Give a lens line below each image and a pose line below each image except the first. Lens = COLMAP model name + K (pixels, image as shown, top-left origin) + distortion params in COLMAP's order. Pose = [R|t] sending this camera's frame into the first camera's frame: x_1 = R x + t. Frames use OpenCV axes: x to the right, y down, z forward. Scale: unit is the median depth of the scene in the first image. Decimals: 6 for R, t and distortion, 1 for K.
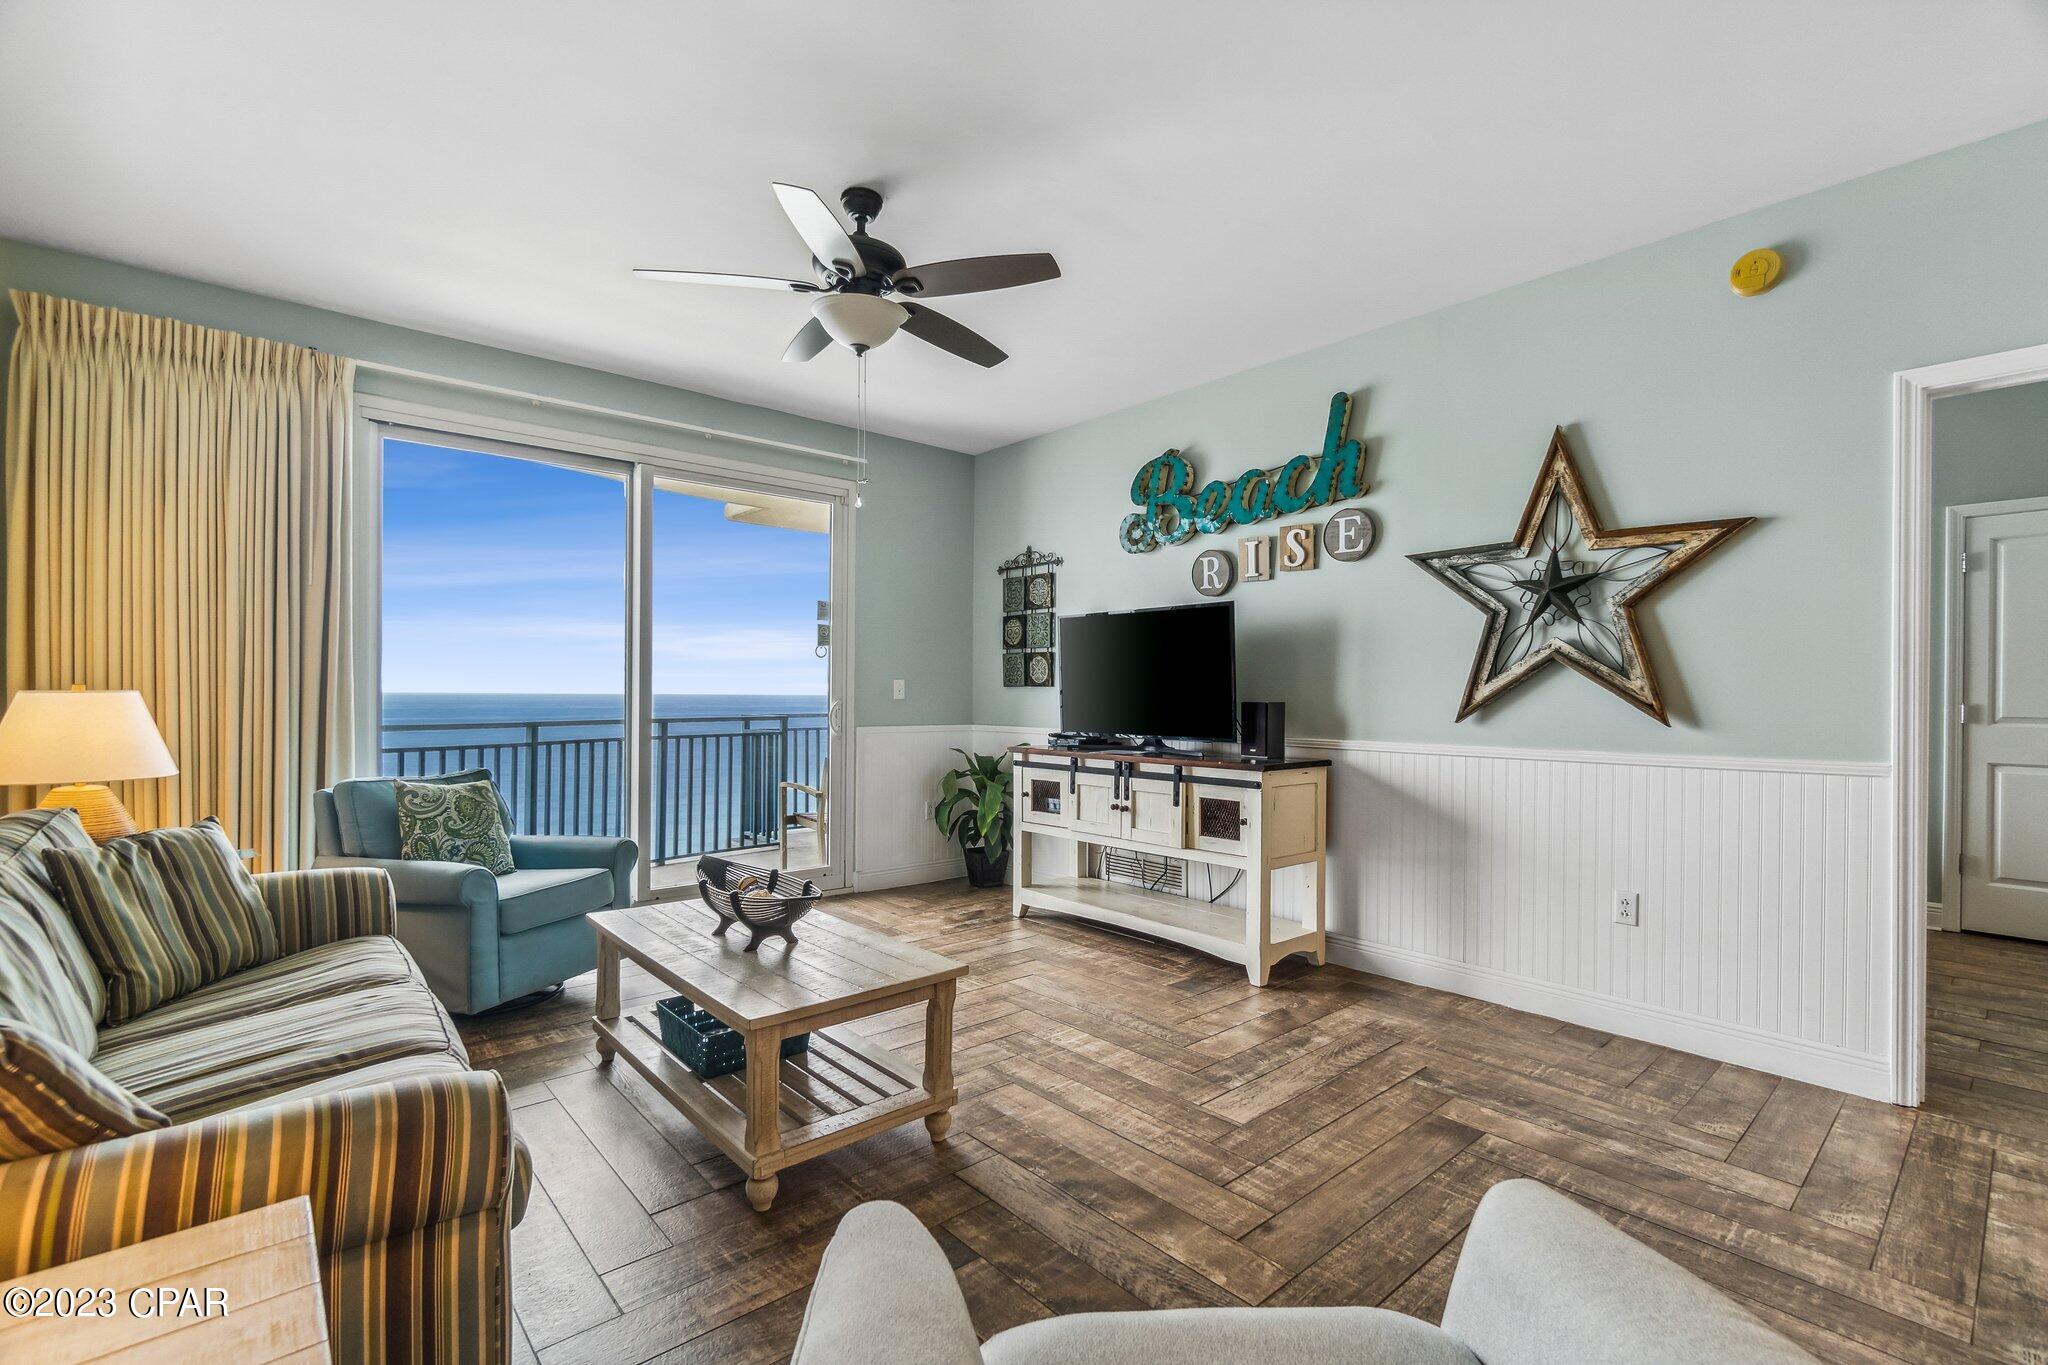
lens RADIAL K [[899.1, 0, 1015.4], [0, 899.1, 682.3], [0, 0, 1]] dist [-0.001927, 0.000112]
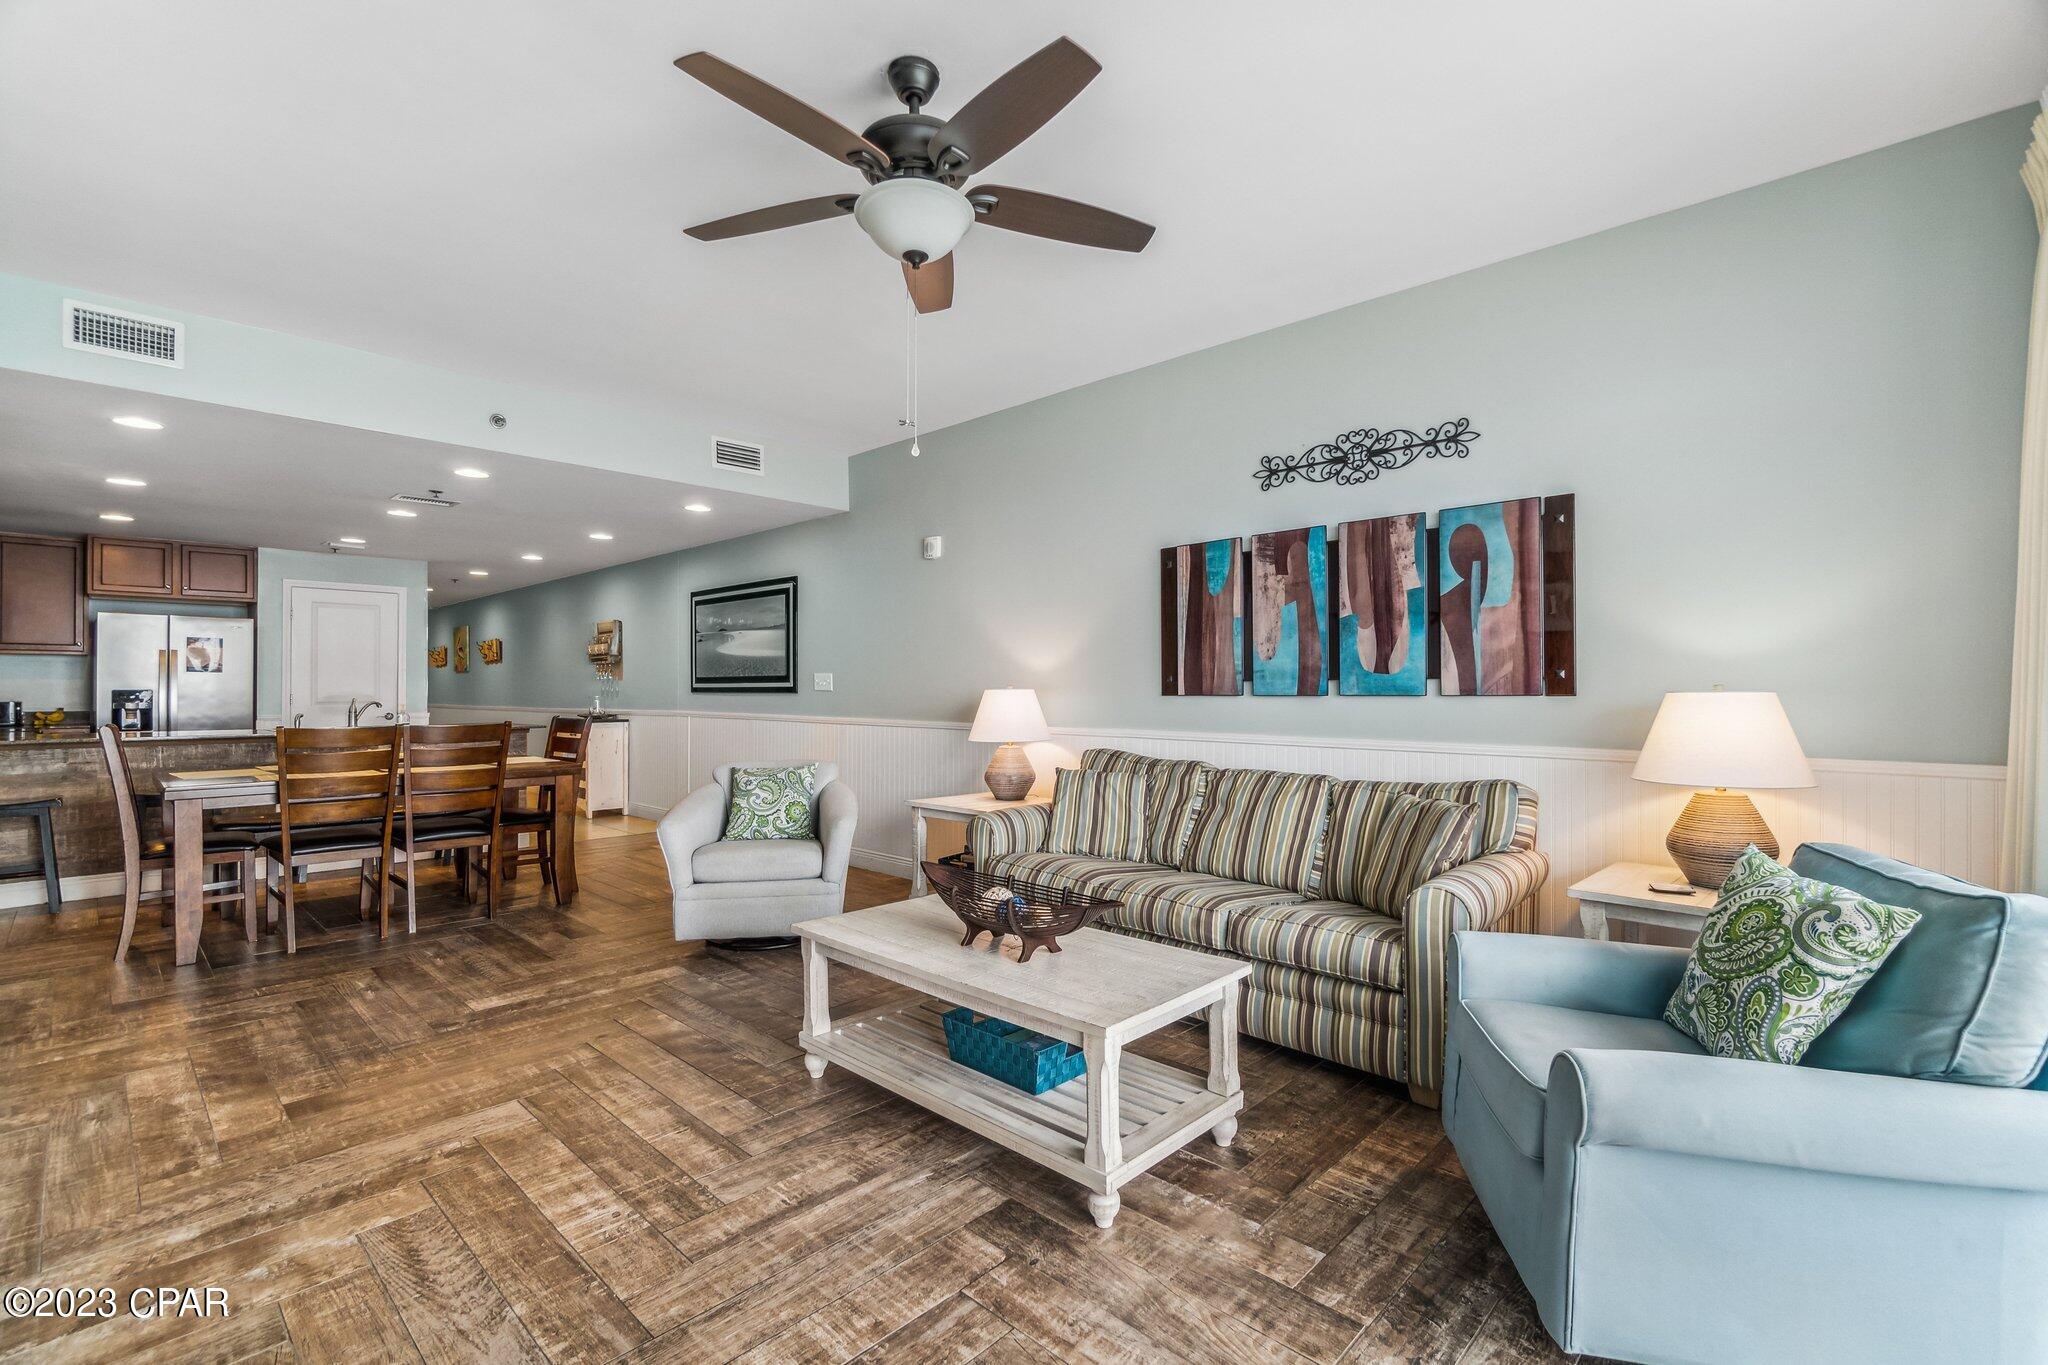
lens RADIAL K [[899.1, 0, 1027.4], [0, 899.1, 692.8], [0, 0, 1]] dist [-0.001927, 0.000112]
pose [[-0.994399, -0.005488, -0.105548, -0.074268], [-0.004535, 0.999947, -0.009273, 0.008755], [0.105594, -0.008742, -0.994371, 0.699297]]
